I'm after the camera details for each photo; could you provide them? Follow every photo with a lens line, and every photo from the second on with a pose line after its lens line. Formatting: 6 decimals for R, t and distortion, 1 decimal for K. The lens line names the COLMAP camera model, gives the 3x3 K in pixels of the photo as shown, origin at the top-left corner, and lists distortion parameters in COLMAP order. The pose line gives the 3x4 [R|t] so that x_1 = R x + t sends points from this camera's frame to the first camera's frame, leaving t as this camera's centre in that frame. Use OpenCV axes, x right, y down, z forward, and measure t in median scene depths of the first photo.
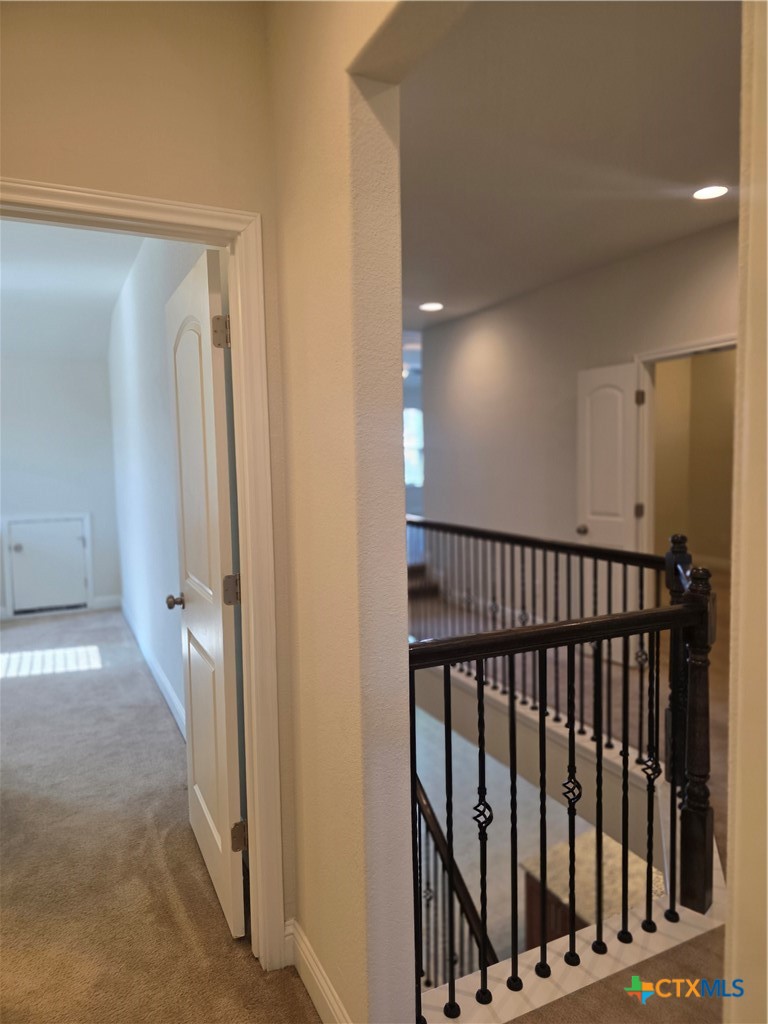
lens RADIAL K [[687.1, 0, 383.4], [0, 687.1, 512.0], [0, 0, 1]] dist [0.002696, 0.000984]
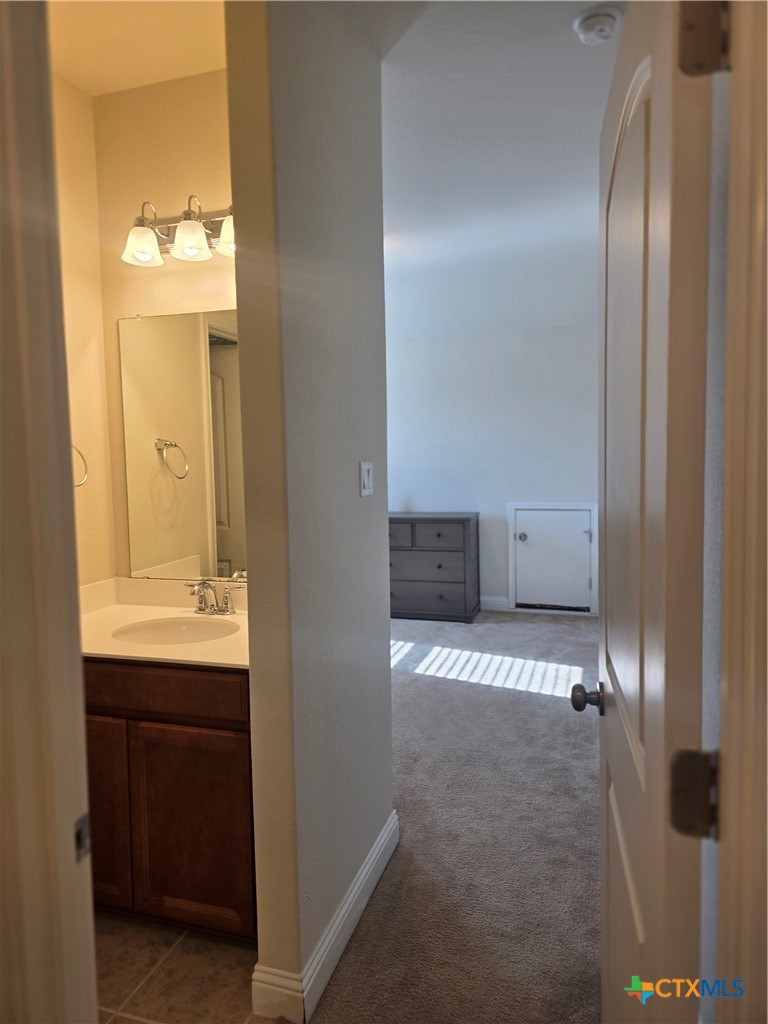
lens RADIAL K [[687.1, 0, 382.9], [0, 687.1, 509.7], [0, 0, 1]] dist [0.002696, 0.000984]
pose [[0.725923, 0.064486, -0.684747, -0.056607], [-0.052378, 0.997887, 0.038449, -0.015202], [0.685779, 0.007955, 0.727766, 0.301655]]
